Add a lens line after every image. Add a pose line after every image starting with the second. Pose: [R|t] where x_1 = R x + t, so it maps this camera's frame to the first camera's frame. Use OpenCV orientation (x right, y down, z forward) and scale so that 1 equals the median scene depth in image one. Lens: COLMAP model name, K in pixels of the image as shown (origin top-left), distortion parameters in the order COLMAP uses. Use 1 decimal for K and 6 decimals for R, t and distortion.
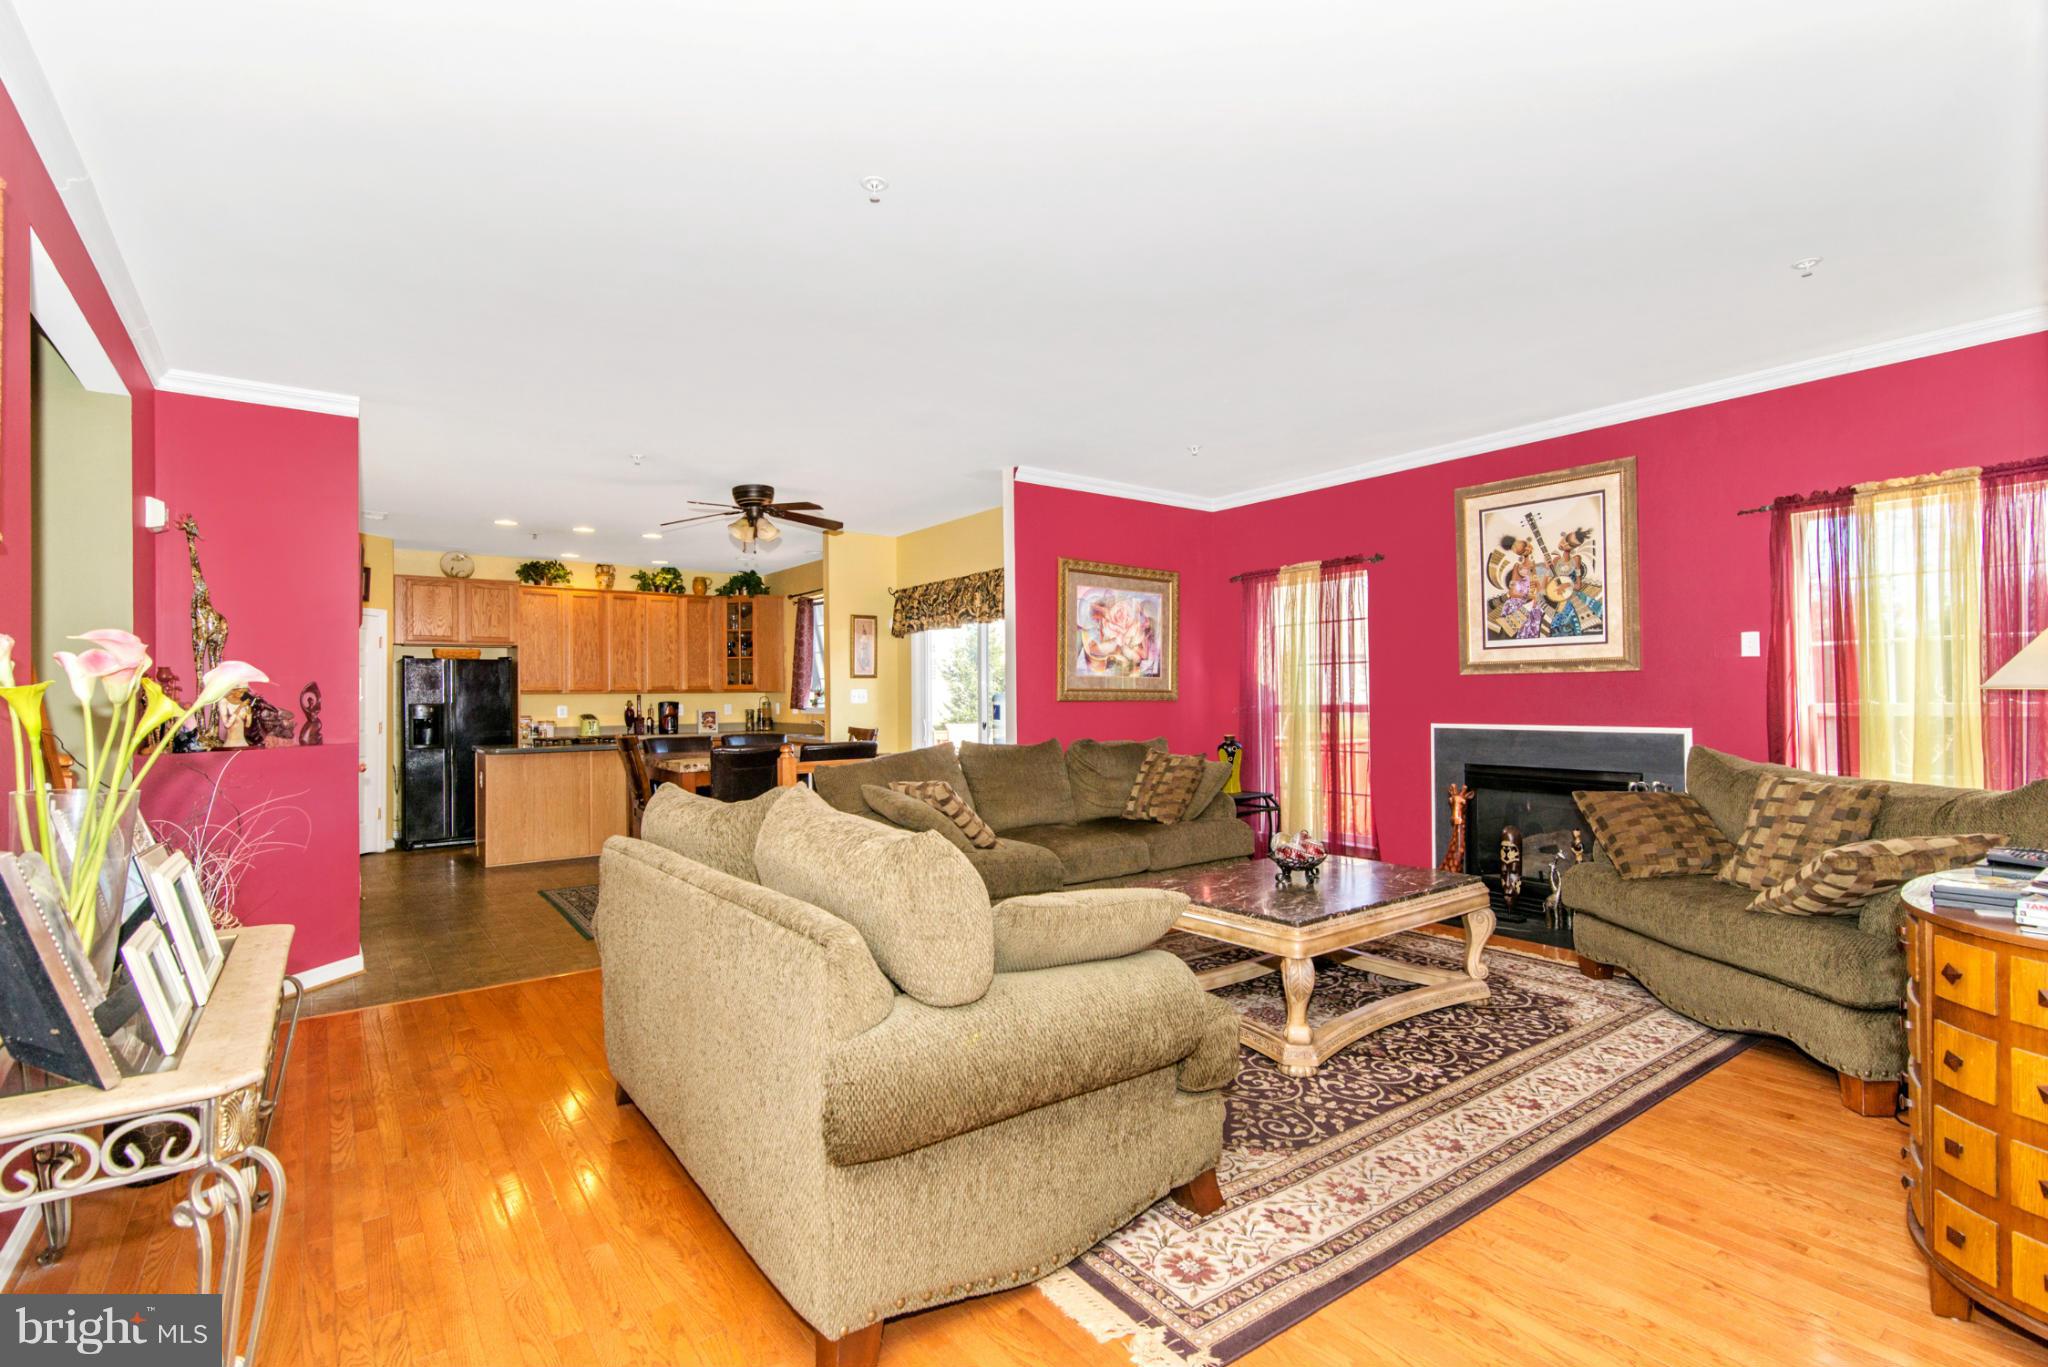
lens RADIAL K [[948.1, 0, 1033.2], [0, 948.1, 674.7], [0, 0, 1]] dist [0.010096, -0.001521]
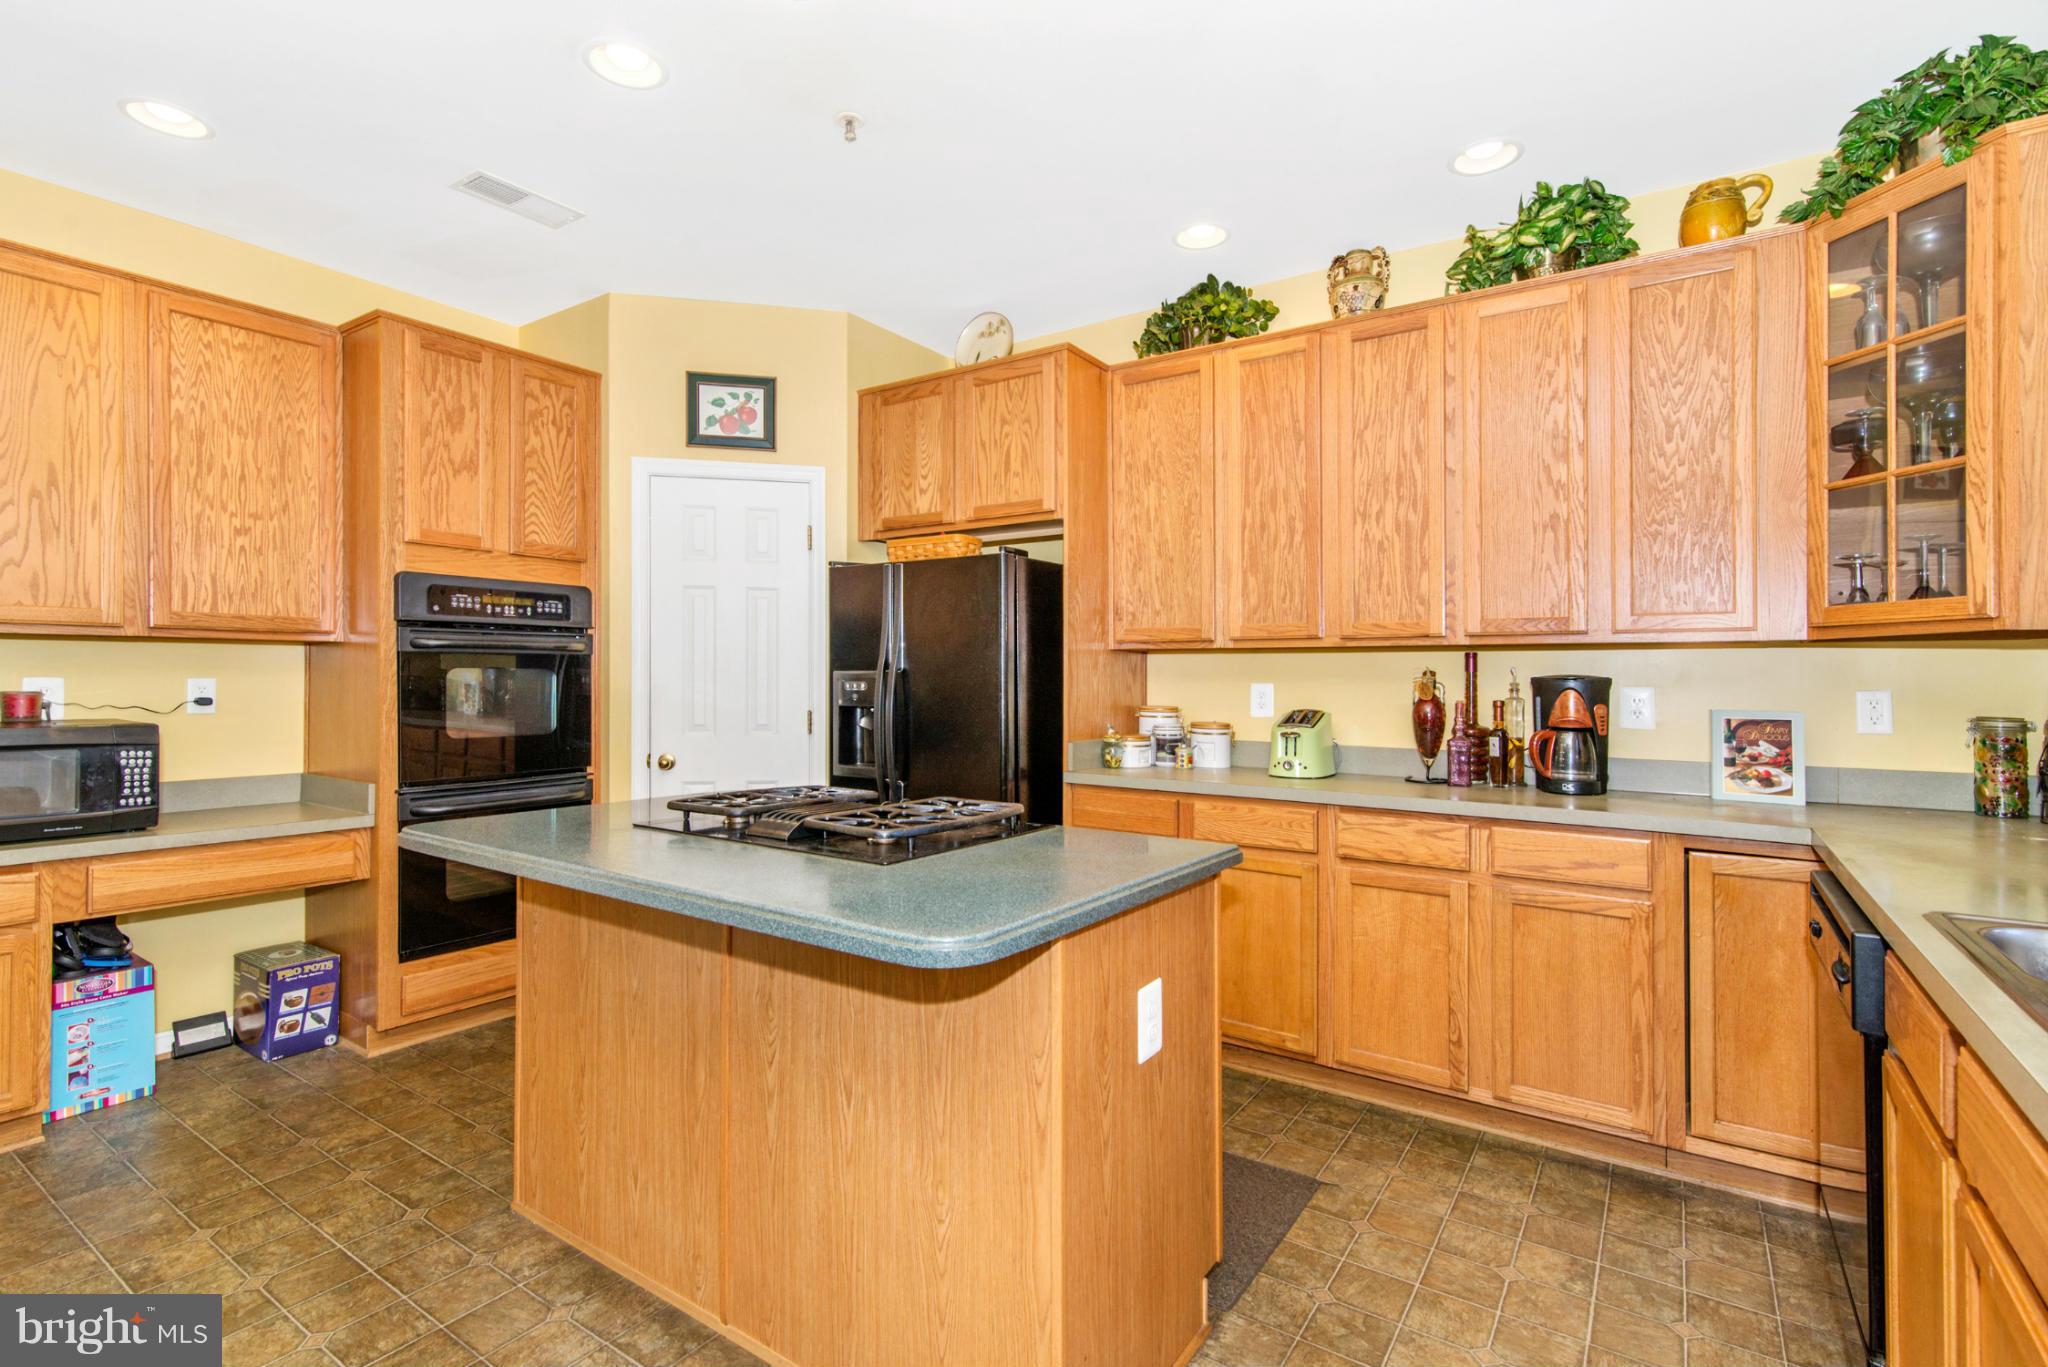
lens RADIAL K [[948.1, 0, 990.6], [0, 948.1, 665.8], [0, 0, 1]] dist [0.010096, -0.001521]
pose [[0.324273, 0.001391, -0.945963, -0.283338], [0.011814, 0.999915, 0.005520, 0.034988], [0.945890, -0.012965, 0.324229, 1.204102]]
